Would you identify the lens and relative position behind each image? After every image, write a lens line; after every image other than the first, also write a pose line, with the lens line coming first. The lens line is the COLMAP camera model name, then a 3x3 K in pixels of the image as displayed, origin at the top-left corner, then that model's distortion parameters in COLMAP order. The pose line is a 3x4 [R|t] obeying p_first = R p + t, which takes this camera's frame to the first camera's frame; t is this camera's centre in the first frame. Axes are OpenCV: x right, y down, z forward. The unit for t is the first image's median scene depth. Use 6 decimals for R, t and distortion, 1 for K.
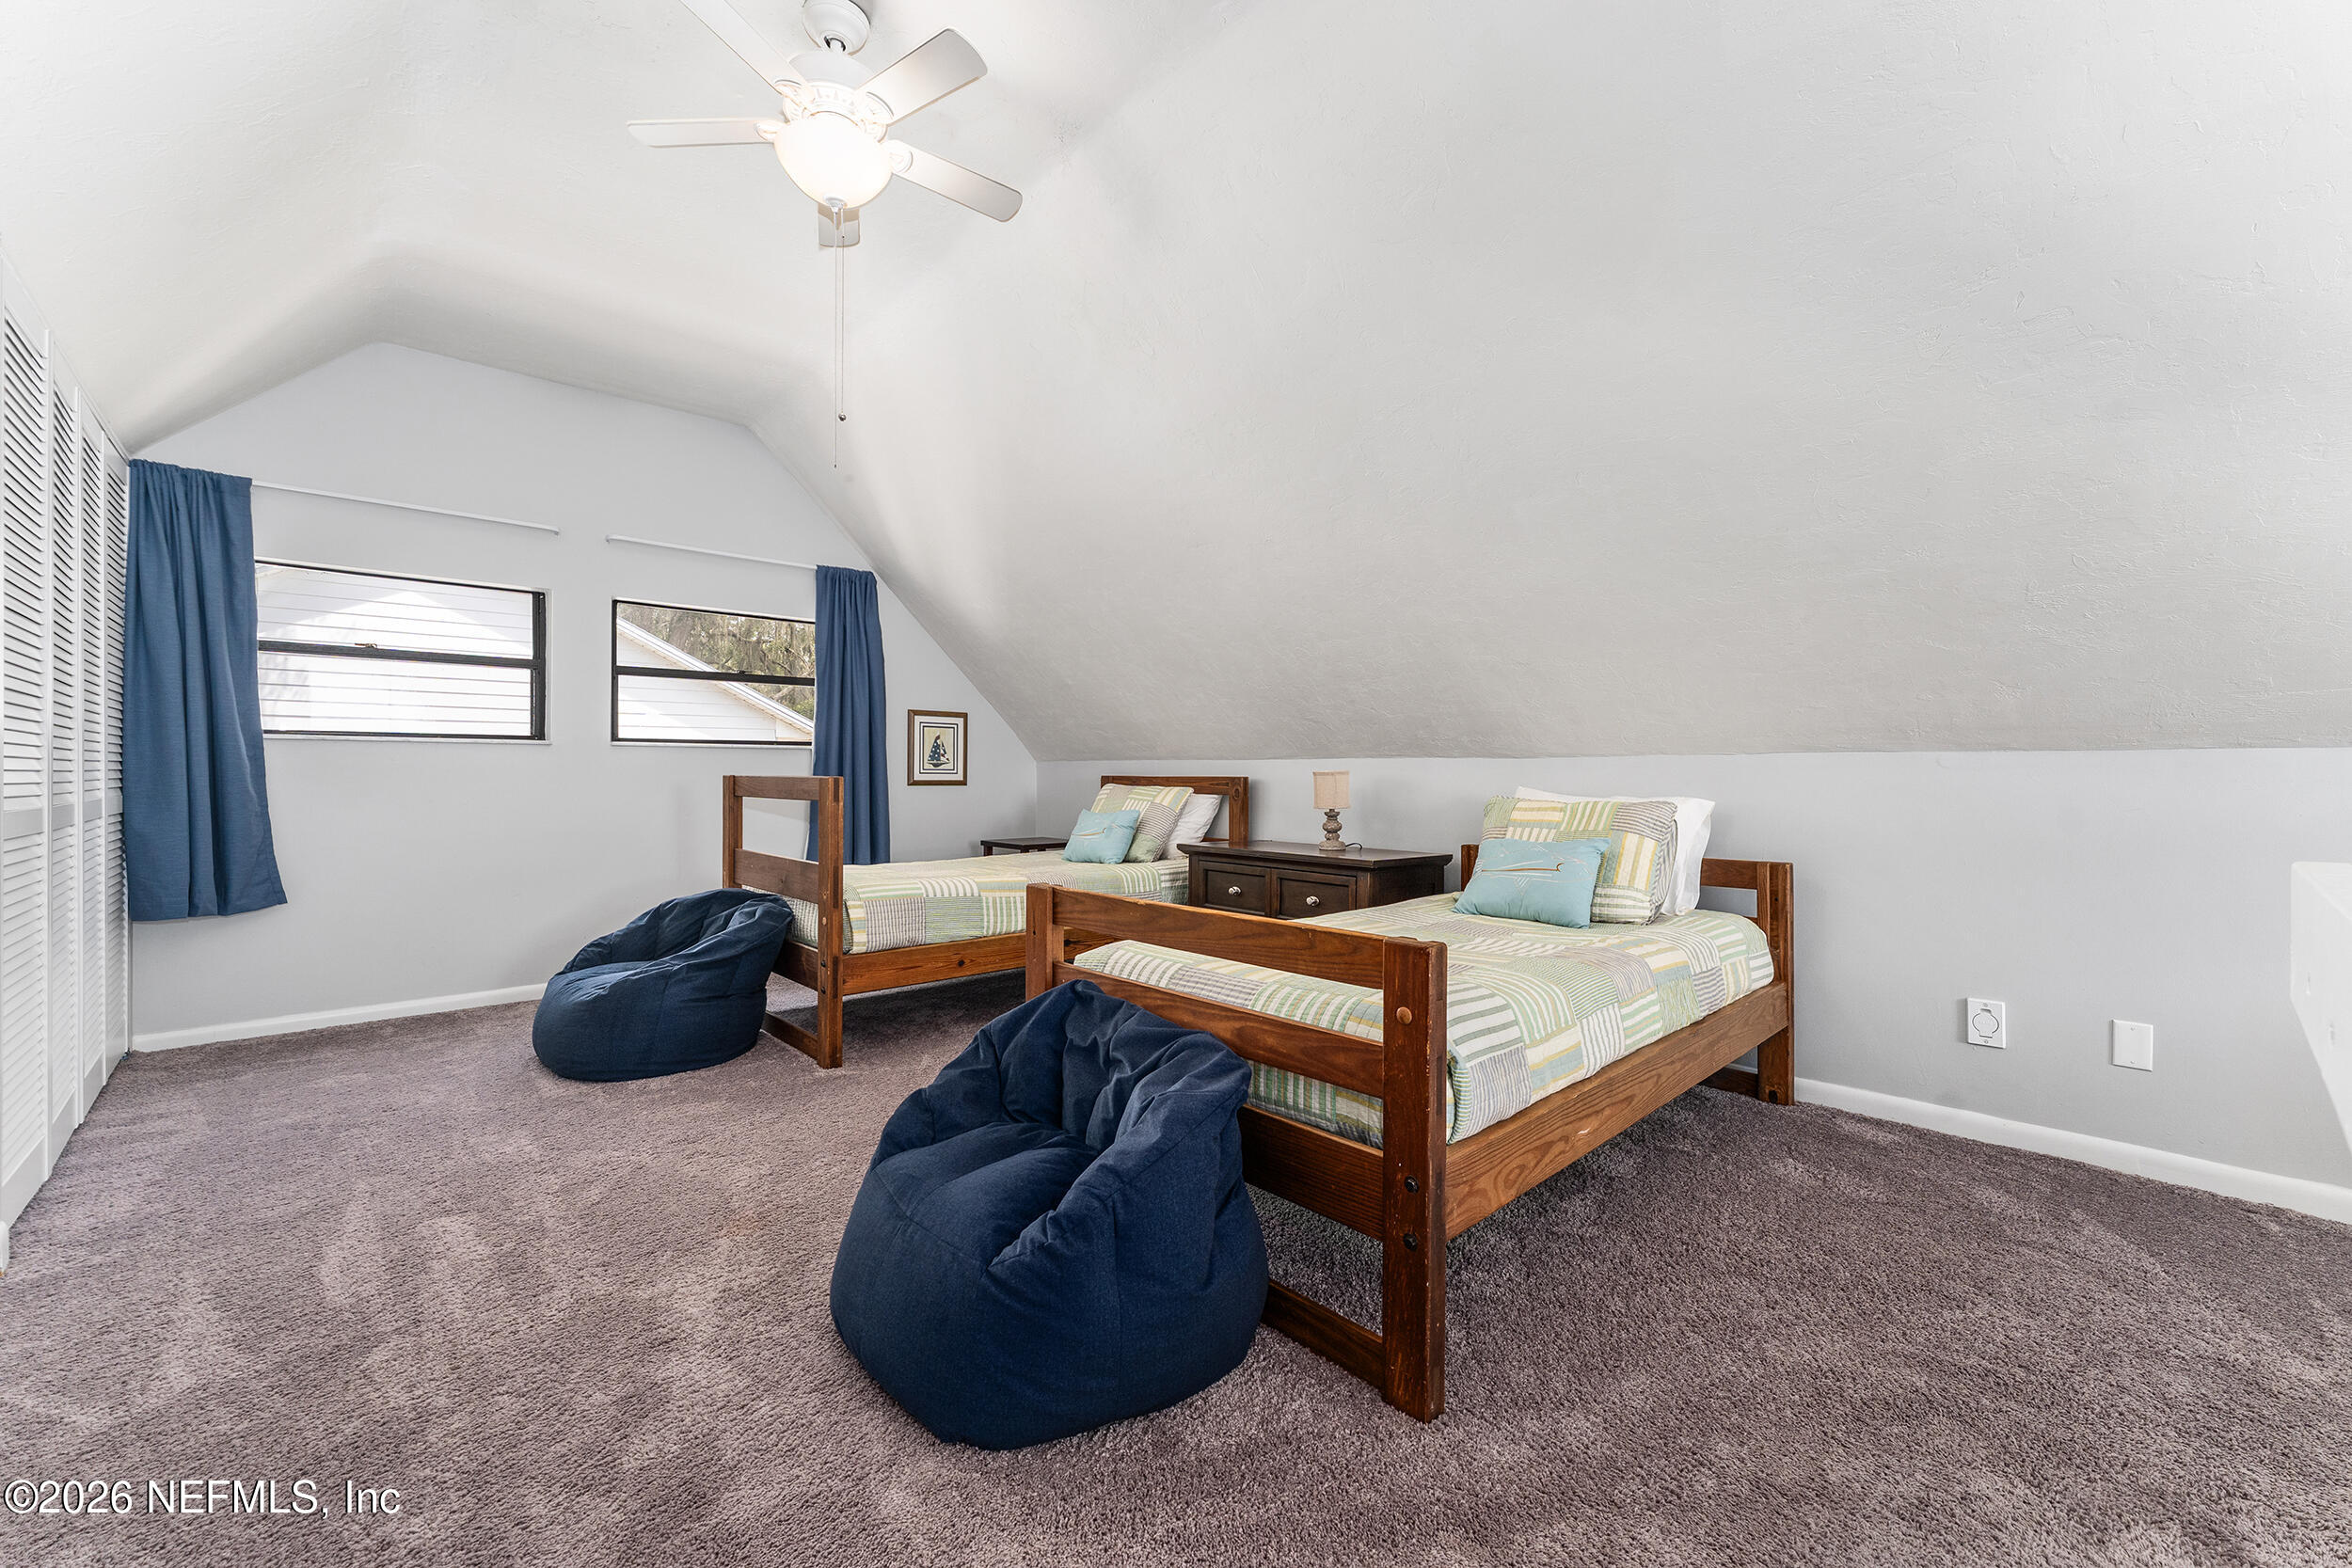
lens RADIAL K [[948.9, 0, 1173.1], [0, 948.9, 772.9], [0, 0, 1]] dist [0.001822, 0.000111]
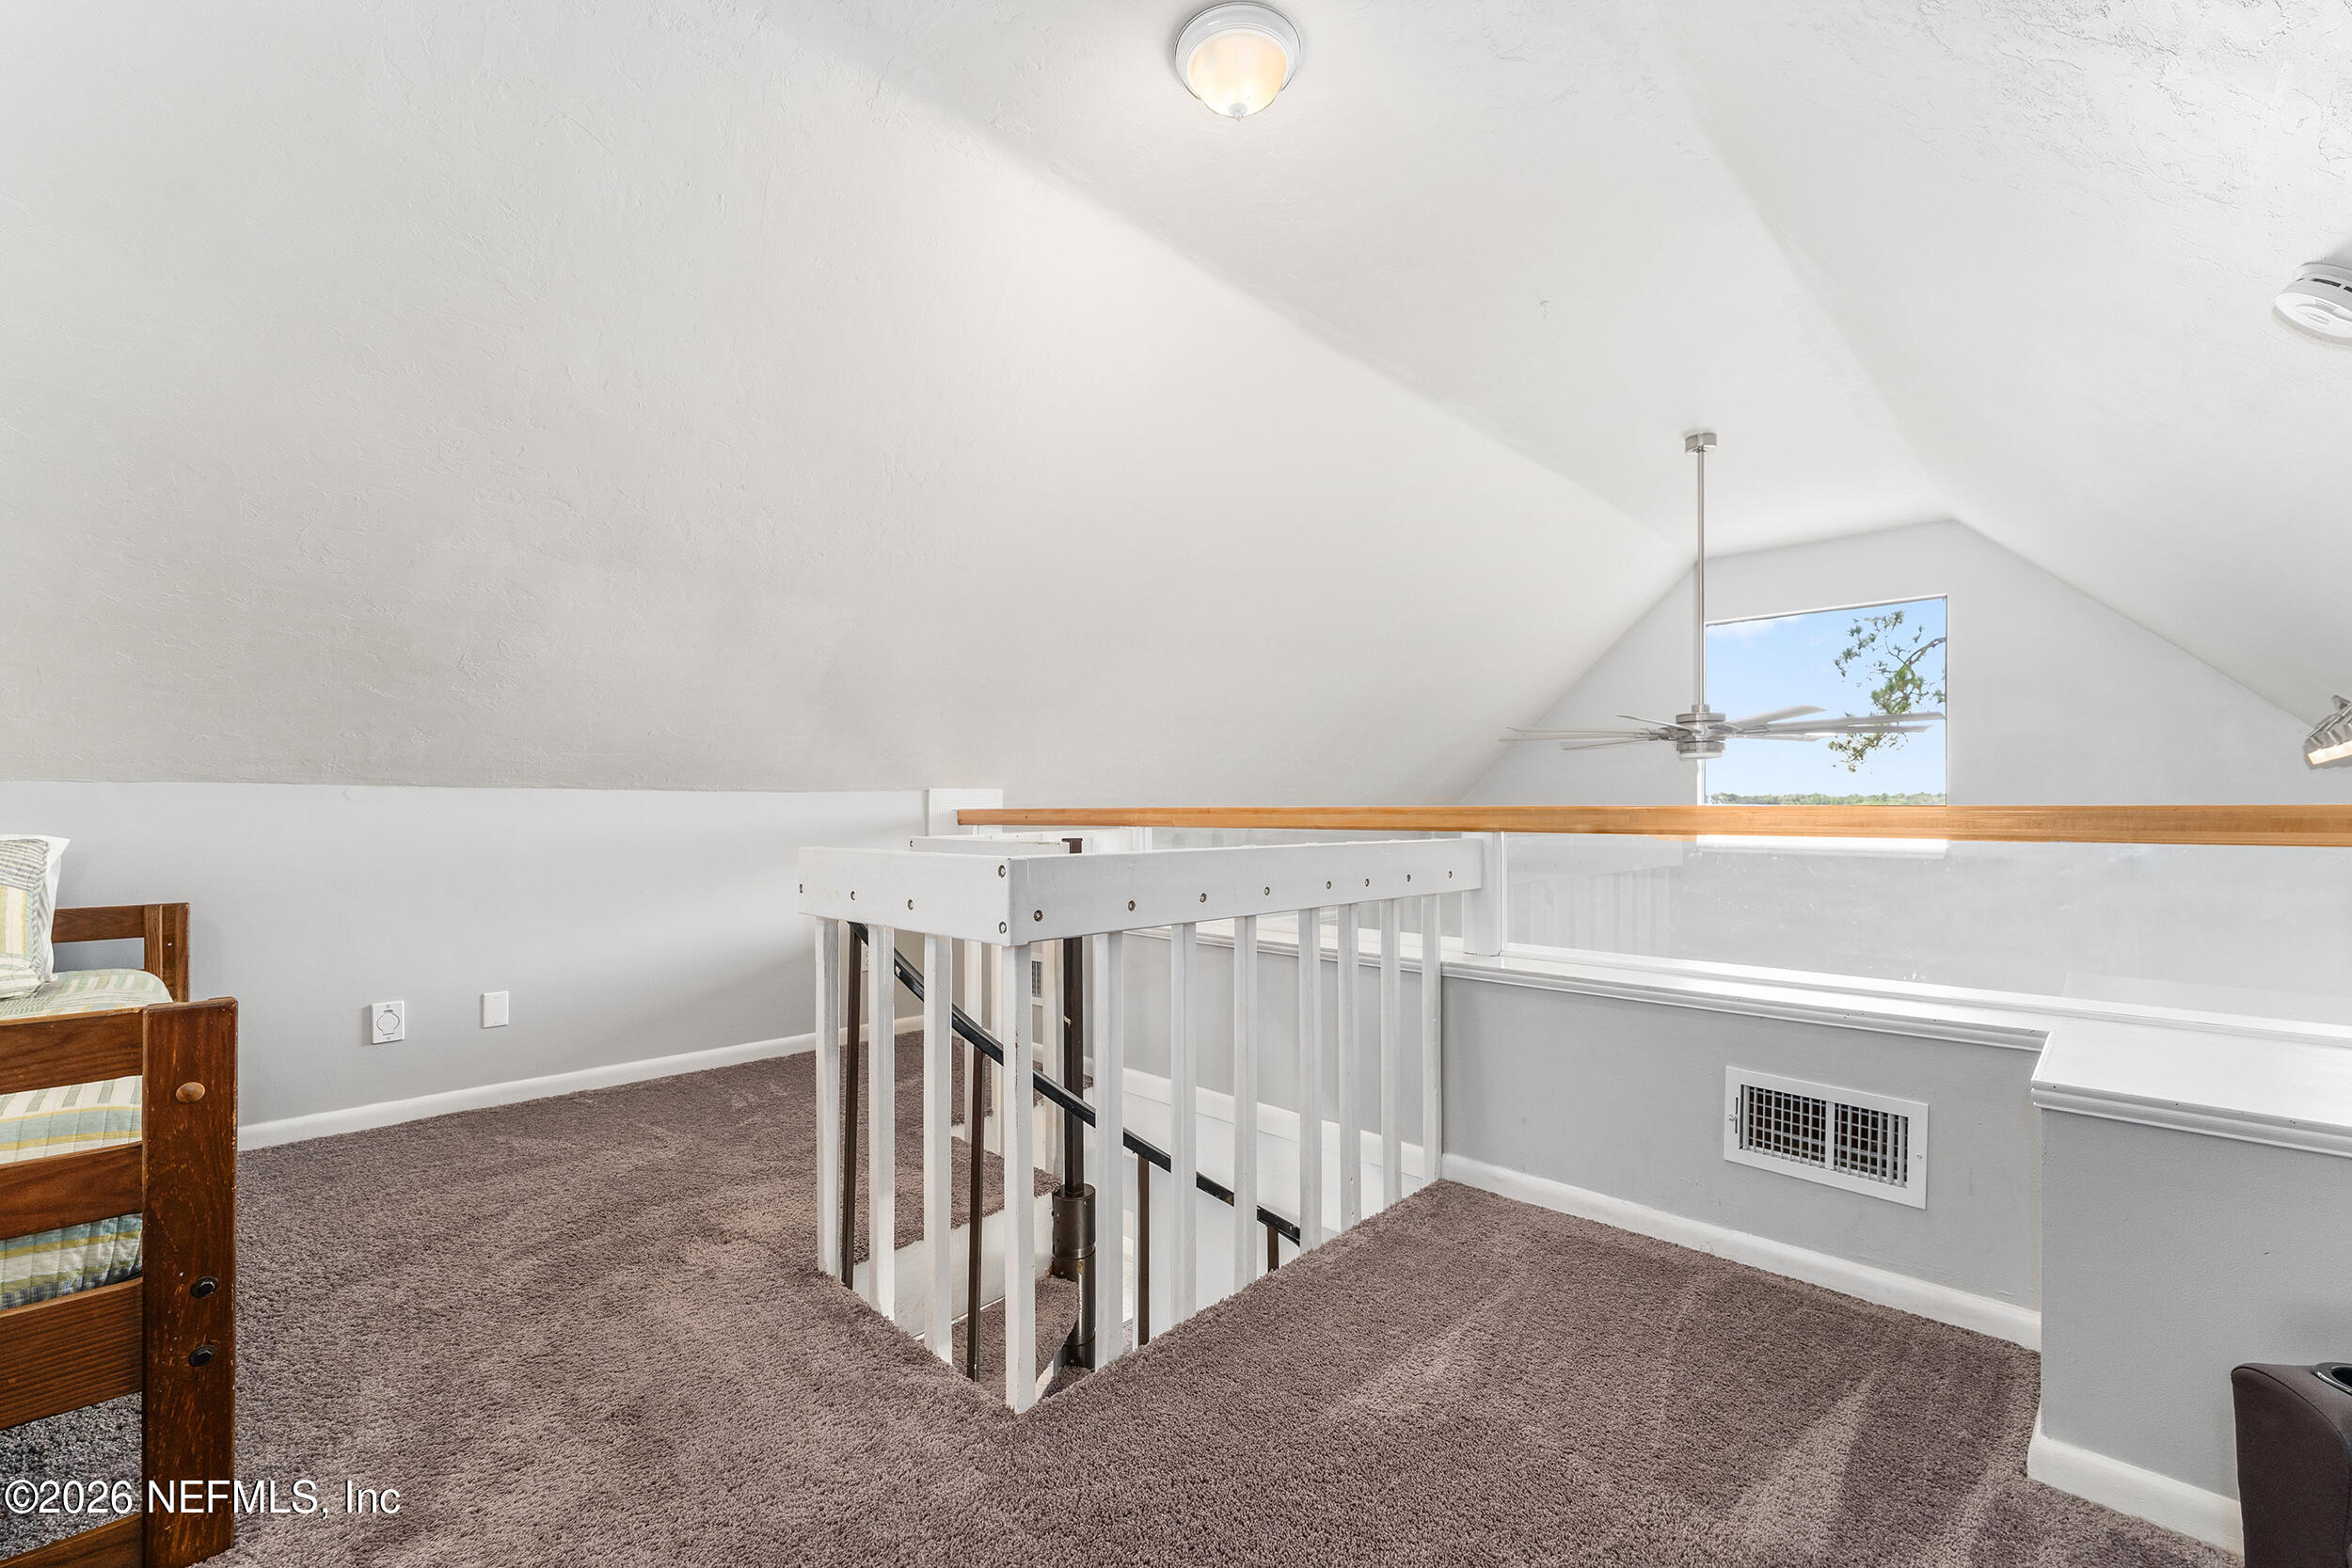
lens RADIAL K [[1002.7, 0, 1176.0], [0, 1002.7, 784.0], [0, 0, 1]] dist [-0.000160, -0.000059]
pose [[-0.041992, 0.022743, 0.998859, -0.410065], [-0.002588, 0.999735, -0.022872, 0.000004], [-0.999115, -0.003545, -0.041922, 0.098642]]
